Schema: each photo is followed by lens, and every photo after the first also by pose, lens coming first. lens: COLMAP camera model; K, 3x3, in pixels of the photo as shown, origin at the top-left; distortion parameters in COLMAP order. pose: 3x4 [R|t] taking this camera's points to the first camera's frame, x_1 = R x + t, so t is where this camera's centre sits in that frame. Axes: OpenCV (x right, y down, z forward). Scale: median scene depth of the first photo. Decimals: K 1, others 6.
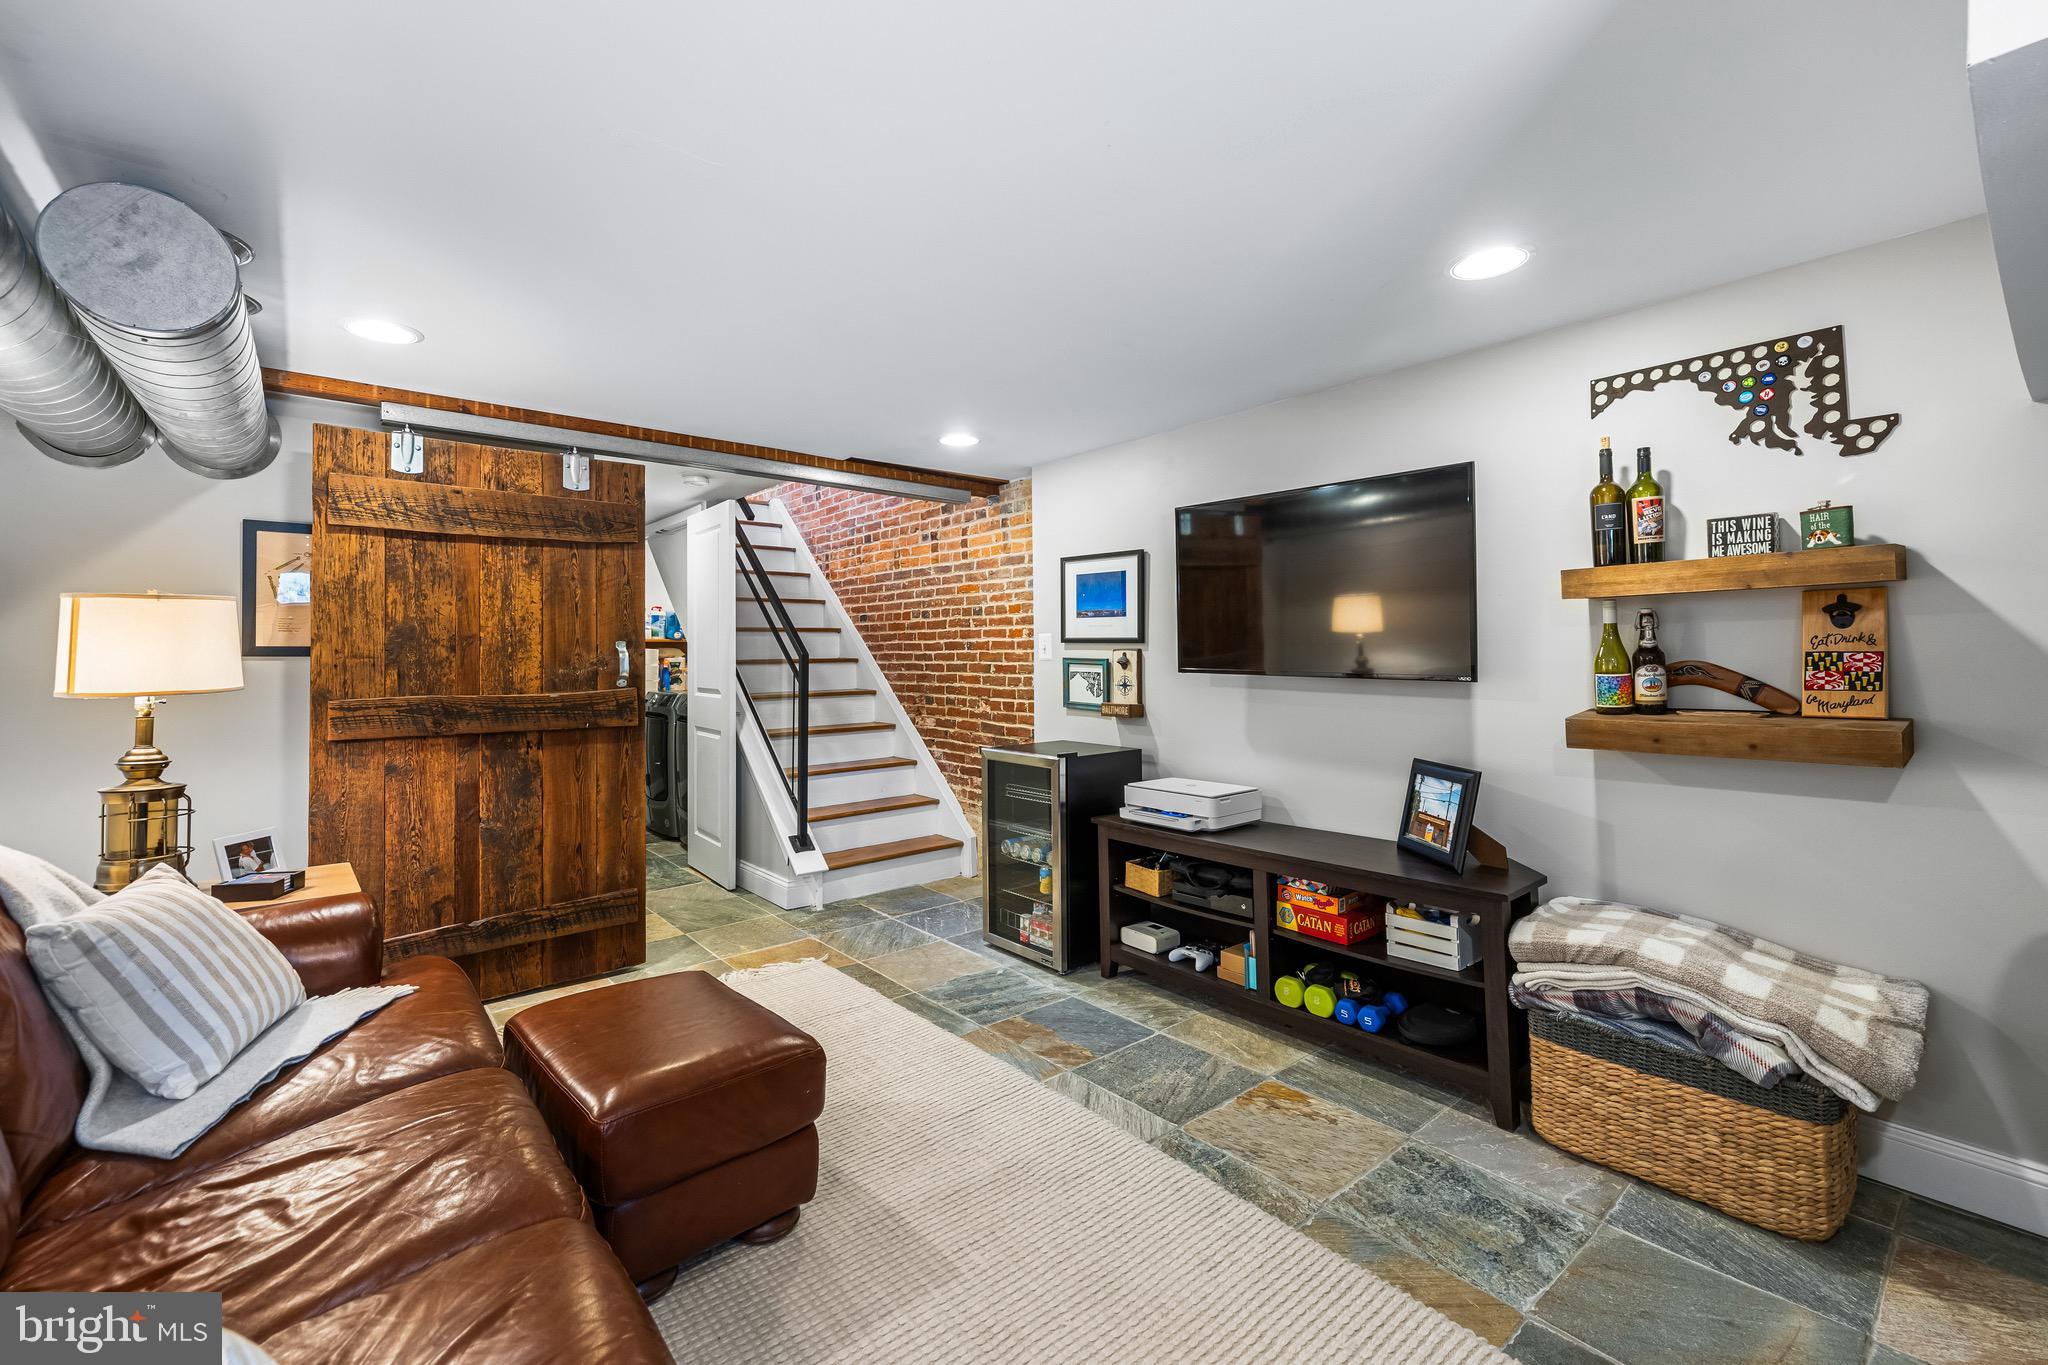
lens RADIAL K [[872.3, 0, 1014.9], [0, 872.3, 651.2], [0, 0, 1]] dist [0.001692, 0.000230]
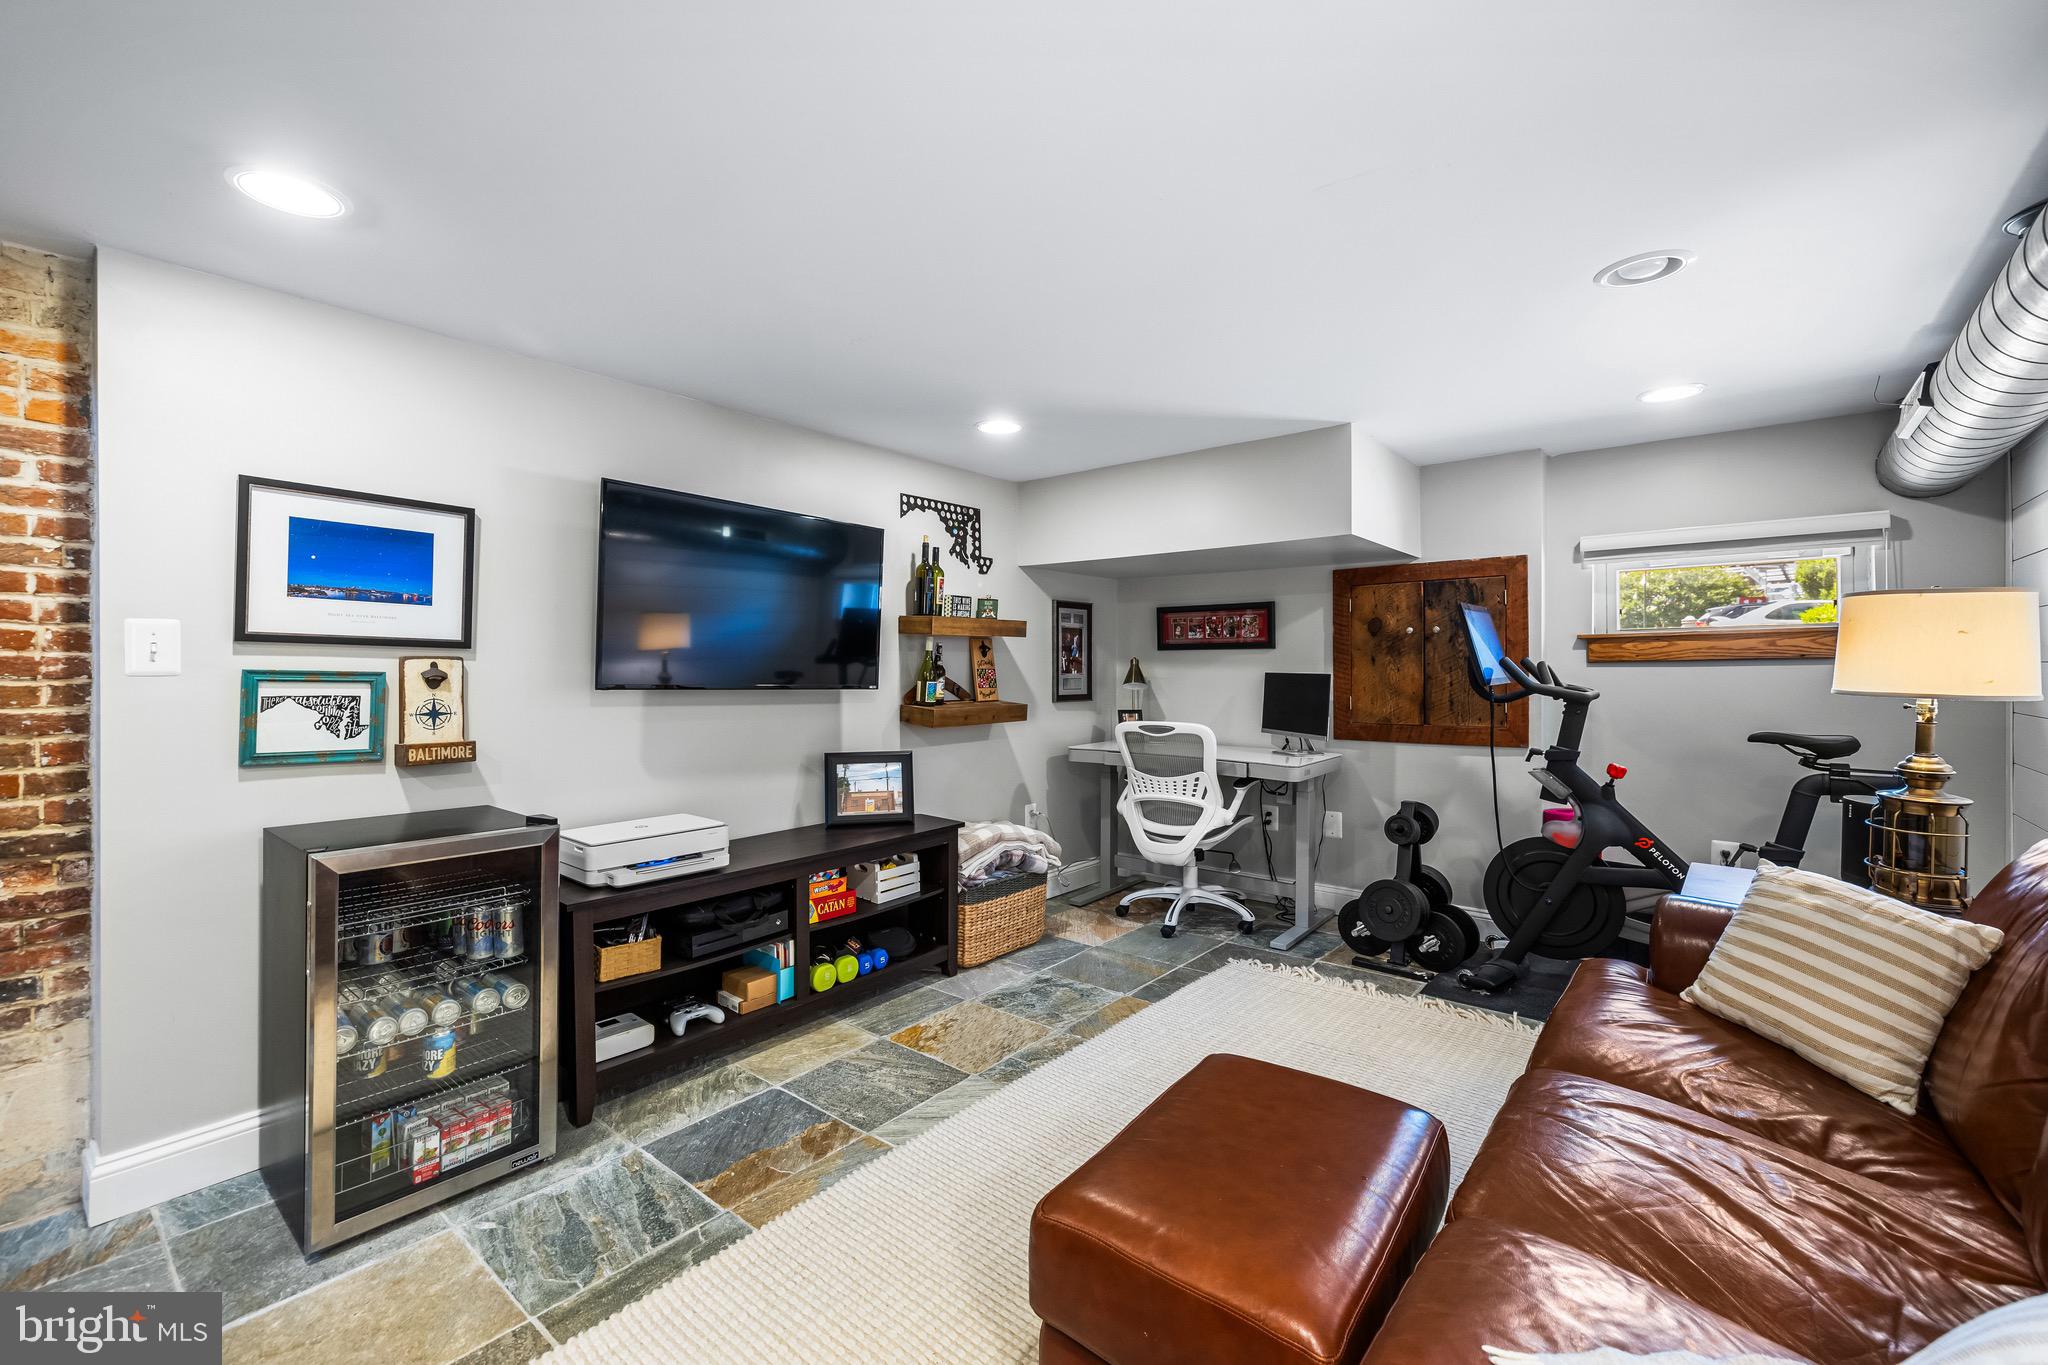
lens RADIAL K [[862.8, 0, 1014.3], [0, 862.8, 677.5], [0, 0, 1]] dist [-0.000303, 0.000127]
pose [[-0.185092, -0.000062, 0.982721, -0.831364], [-0.003200, 0.999995, -0.000540, 0.016831], [-0.982716, -0.003245, -0.185092, 1.020398]]
